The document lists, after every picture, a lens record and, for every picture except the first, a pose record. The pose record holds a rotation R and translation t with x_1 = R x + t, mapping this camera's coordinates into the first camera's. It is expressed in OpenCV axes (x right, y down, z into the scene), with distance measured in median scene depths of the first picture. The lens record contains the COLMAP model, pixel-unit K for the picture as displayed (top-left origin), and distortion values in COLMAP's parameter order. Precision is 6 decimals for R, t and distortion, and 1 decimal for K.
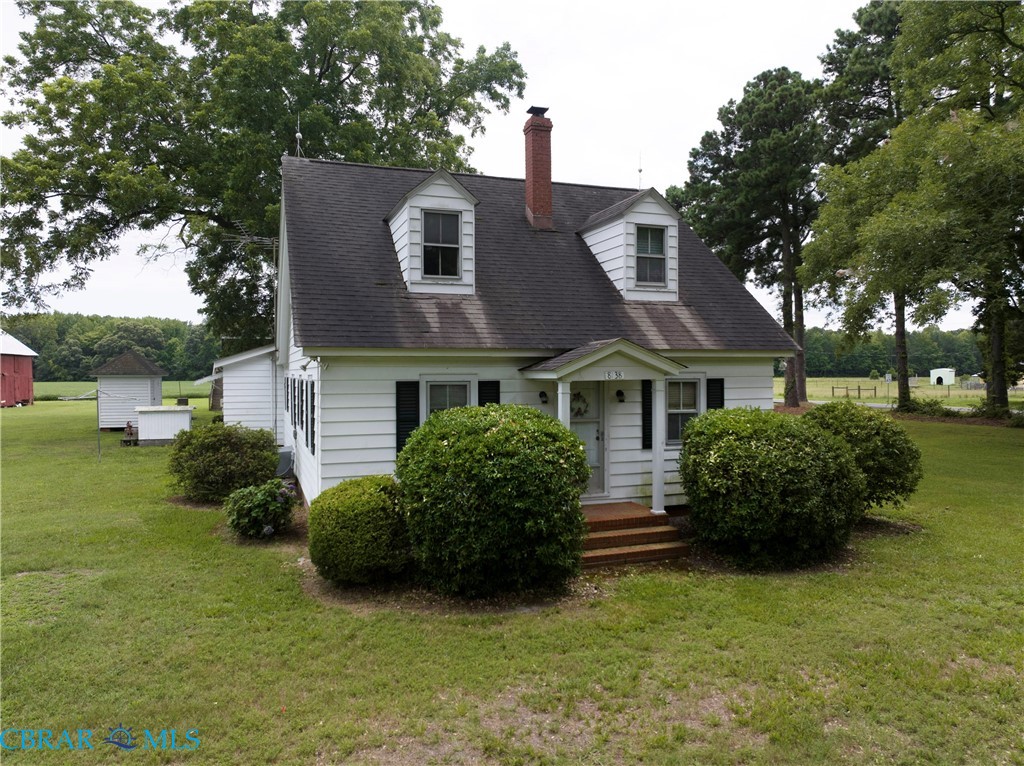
lens RADIAL K [[715.8, 0, 512.0], [0, 715.8, 383.0], [0, 0, 1]] dist [-0.036528, 0.002135]
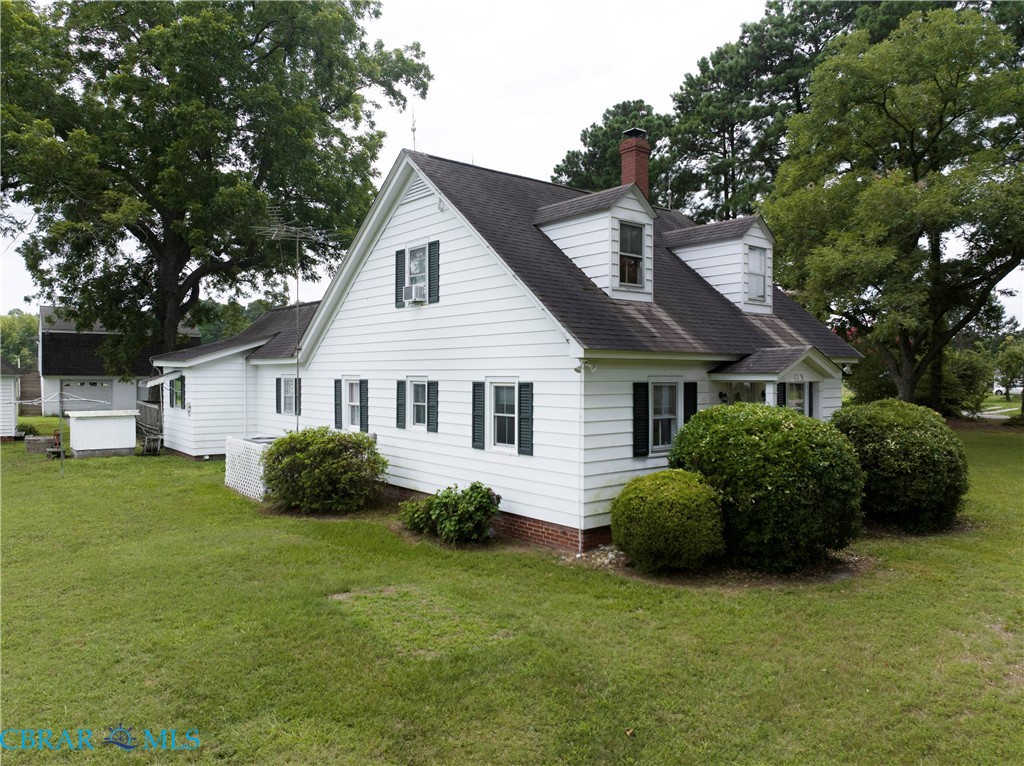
lens RADIAL K [[730.4, 0, 511.0], [0, 730.4, 377.2], [0, 0, 1]] dist [-0.051358, 0.032138]
pose [[0.941388, 0.003967, 0.337302, -0.206421], [0.001257, 0.999883, -0.015266, 0.001763], [-0.337323, 0.014795, 0.941273, 0.014005]]
